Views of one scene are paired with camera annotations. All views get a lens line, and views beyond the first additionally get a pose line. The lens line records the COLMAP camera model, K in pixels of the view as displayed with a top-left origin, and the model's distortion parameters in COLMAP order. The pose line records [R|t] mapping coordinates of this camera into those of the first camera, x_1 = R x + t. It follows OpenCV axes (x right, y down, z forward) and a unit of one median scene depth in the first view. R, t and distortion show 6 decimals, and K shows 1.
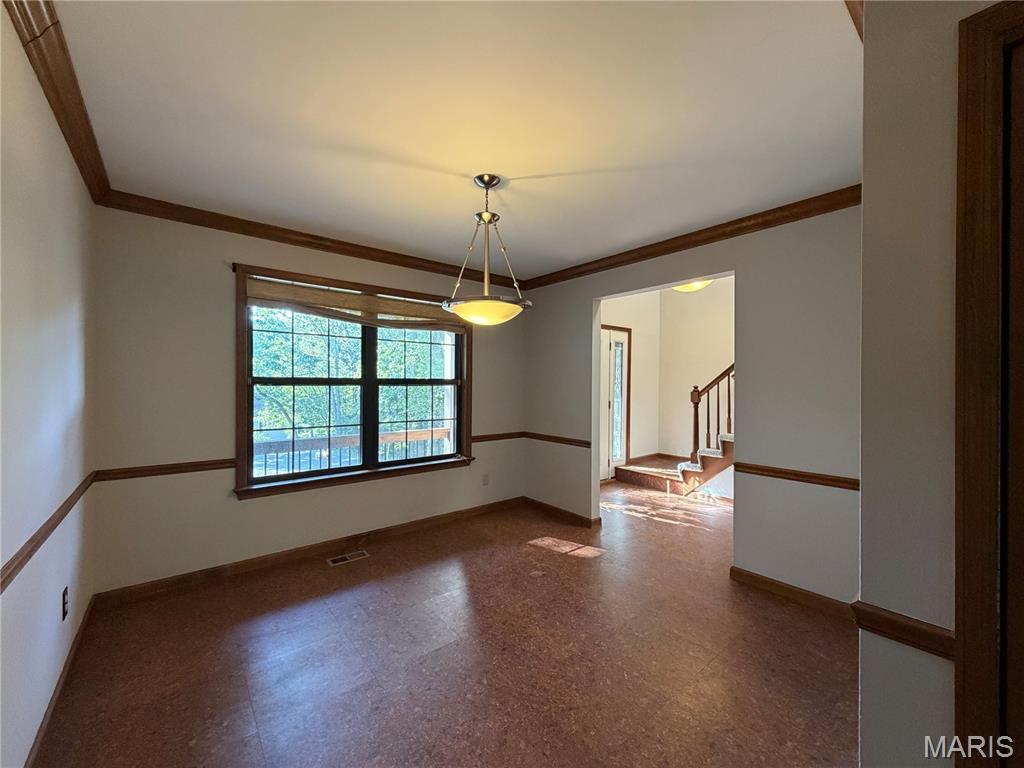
lens RADIAL K [[408.8, 0, 512.0], [0, 408.8, 384.0], [0, 0, 1]] dist [0.001195, 0.000183]
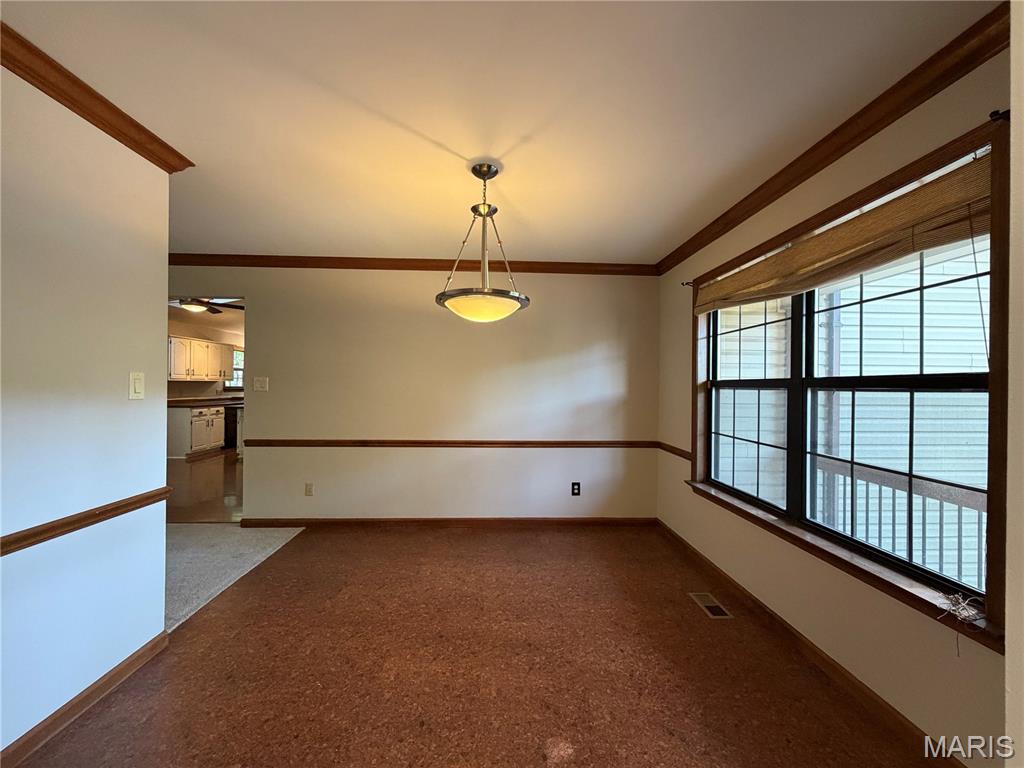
lens RADIAL K [[408.8, 0, 512.0], [0, 408.8, 384.0], [0, 0, 1]] dist [0.001195, 0.000183]
pose [[-0.602579, -0.008988, -0.798008, 0.444435], [-0.005319, 0.999960, -0.007246, 0.001290], [0.798041, -0.000121, -0.602603, 1.103481]]
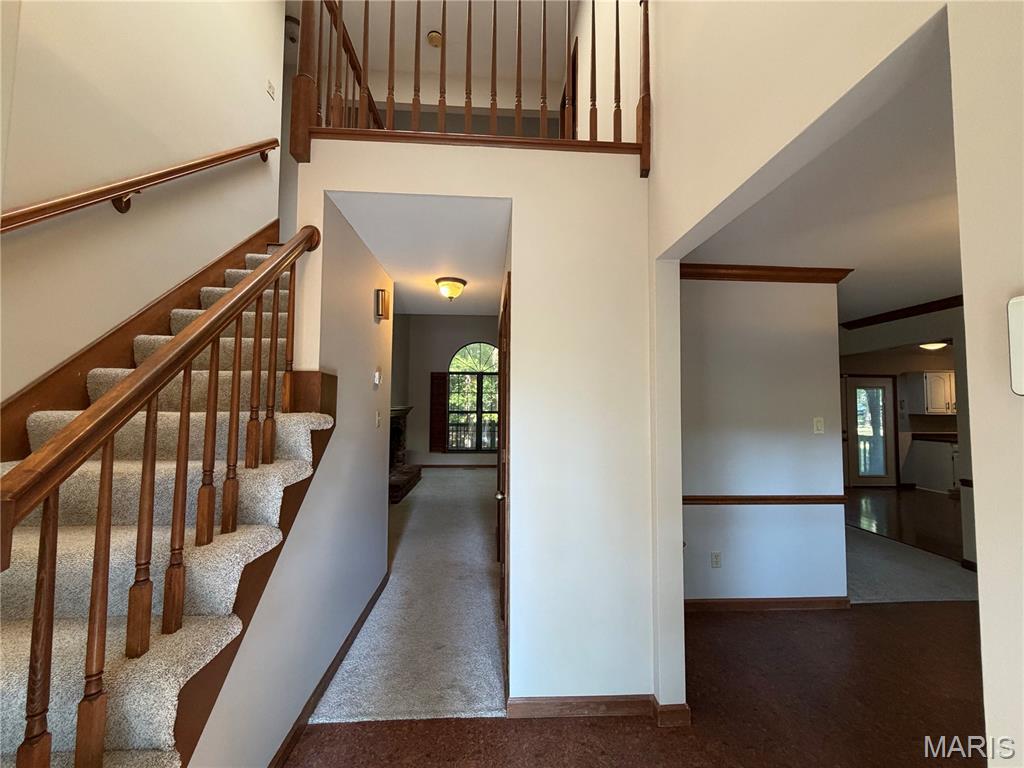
lens RADIAL K [[408.8, 0, 512.0], [0, 408.8, 384.0], [0, 0, 1]] dist [0.001195, 0.000183]
pose [[-0.807336, 0.023304, 0.589631, 0.282494], [-0.013356, 0.998242, -0.057741, -0.036552], [-0.589941, -0.054492, -0.805606, 1.590913]]
